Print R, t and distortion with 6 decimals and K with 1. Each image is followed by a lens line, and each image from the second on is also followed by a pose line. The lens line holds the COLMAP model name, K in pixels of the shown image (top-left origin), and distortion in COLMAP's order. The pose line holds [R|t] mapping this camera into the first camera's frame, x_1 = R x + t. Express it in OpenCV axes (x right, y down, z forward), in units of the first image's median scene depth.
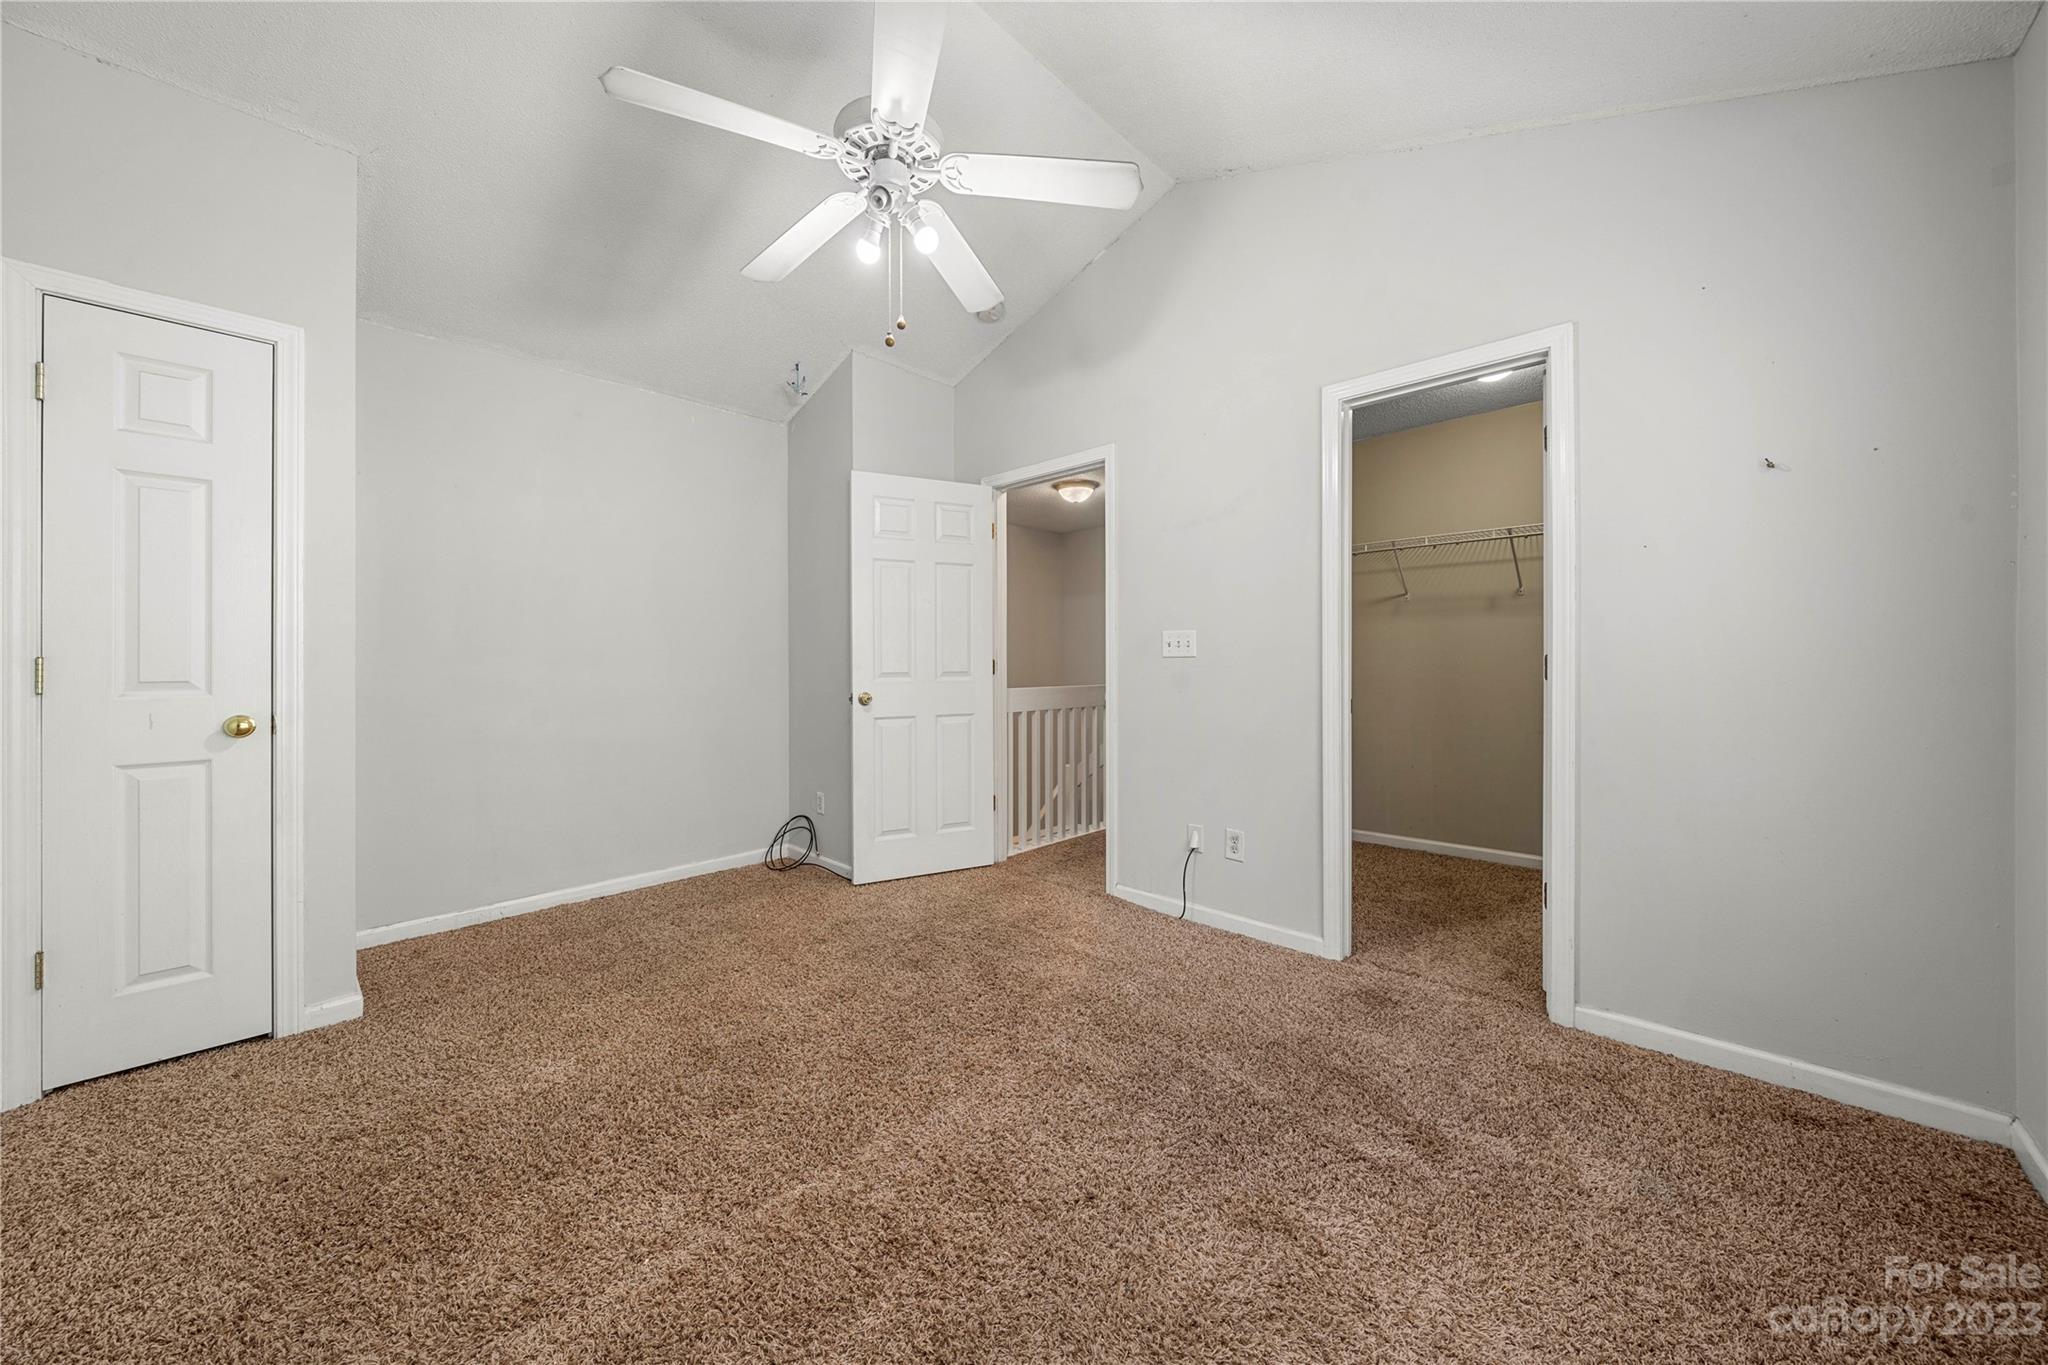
lens RADIAL K [[702.0, 0, 1028.7], [0, 702.0, 659.9], [0, 0, 1]] dist [-0.005662, -0.000244]
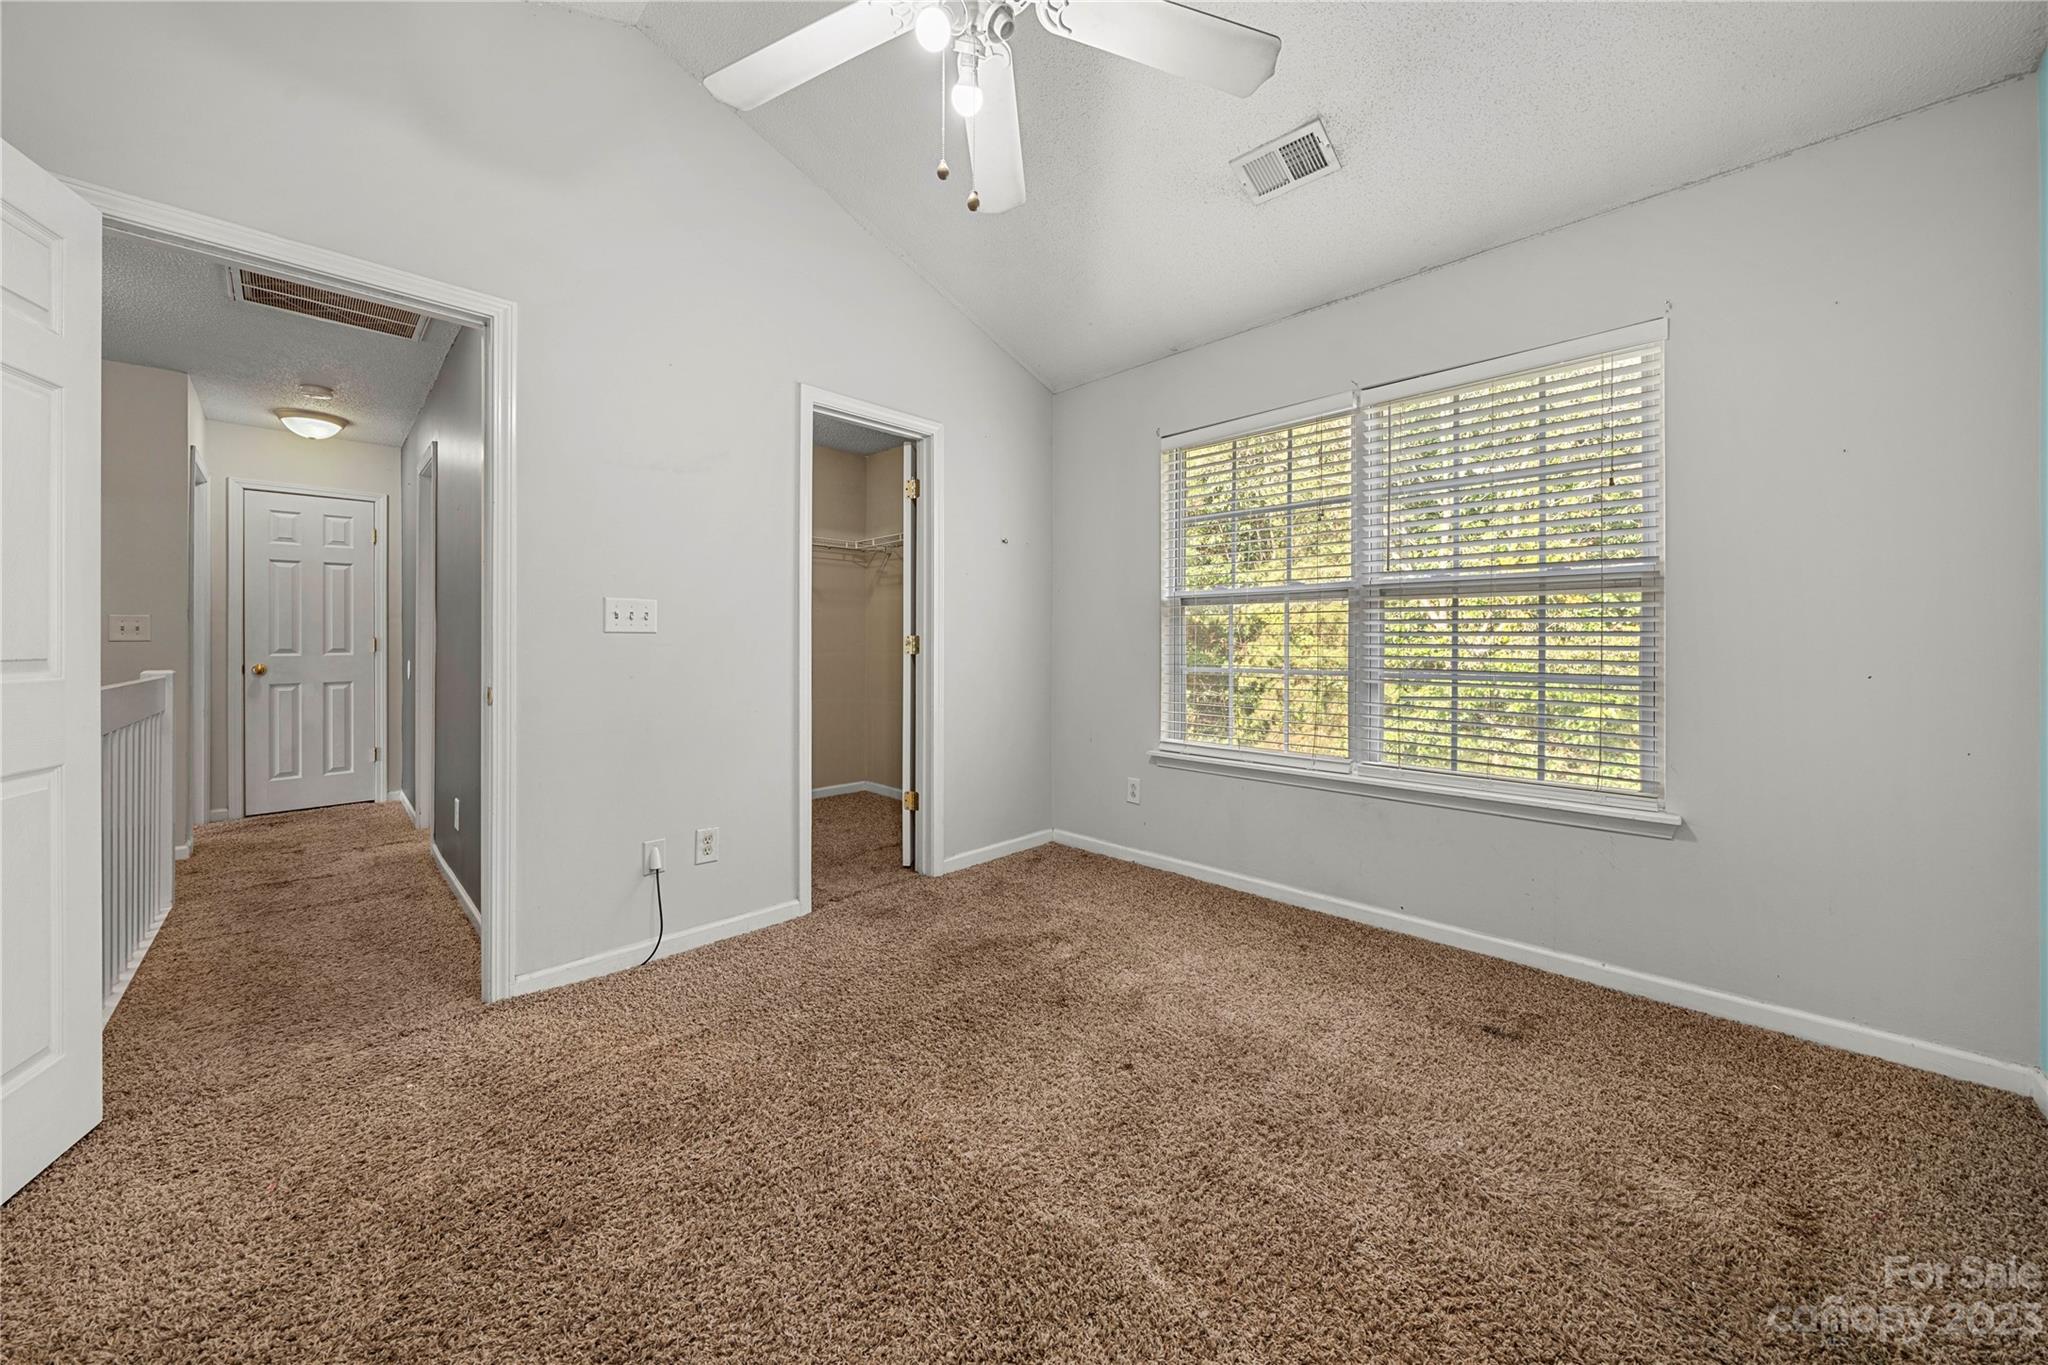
lens RADIAL K [[713.6, 0, 1020.7], [0, 713.6, 648.6], [0, 0, 1]] dist [-0.002846, -0.000381]
pose [[0.014855, -0.006946, 0.999866, -0.602296], [-0.011173, 0.999912, 0.007113, 0.003658], [-0.999827, -0.011277, 0.014776, 0.593553]]
